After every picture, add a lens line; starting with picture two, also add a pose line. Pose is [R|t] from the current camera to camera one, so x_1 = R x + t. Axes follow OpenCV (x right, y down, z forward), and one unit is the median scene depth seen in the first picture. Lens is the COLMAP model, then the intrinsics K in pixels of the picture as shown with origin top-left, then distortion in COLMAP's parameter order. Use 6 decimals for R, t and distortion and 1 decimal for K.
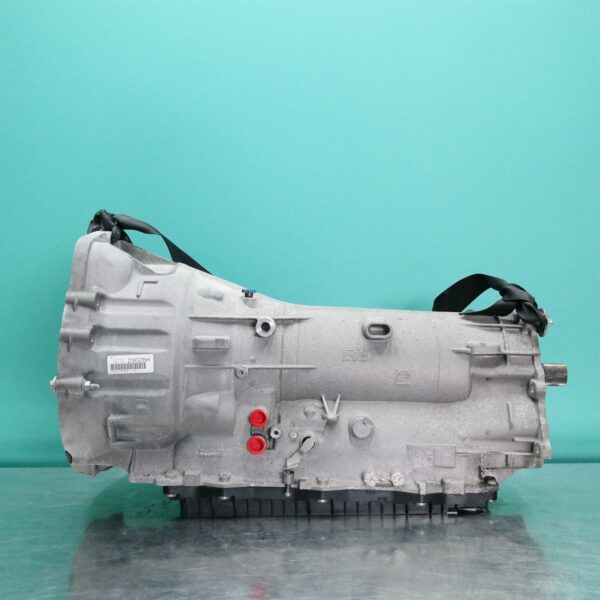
lens RADIAL K [[723.5, 0, 300.0], [0, 723.5, 300.0], [0, 0, 1]] dist [0.016480, -0.298375]
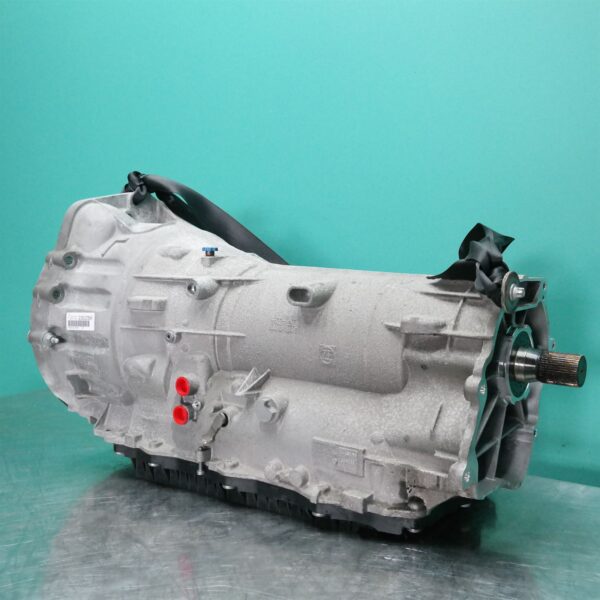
lens RADIAL K [[724.9, 0, 300.0], [0, 724.9, 300.0], [0, 0, 1]] dist [-0.005757, -0.003517]
pose [[0.809481, 0.035058, -0.586099, 0.598012], [0.001549, 0.998085, 0.061841, -0.004872], [0.587145, -0.050966, 0.807876, 0.337652]]
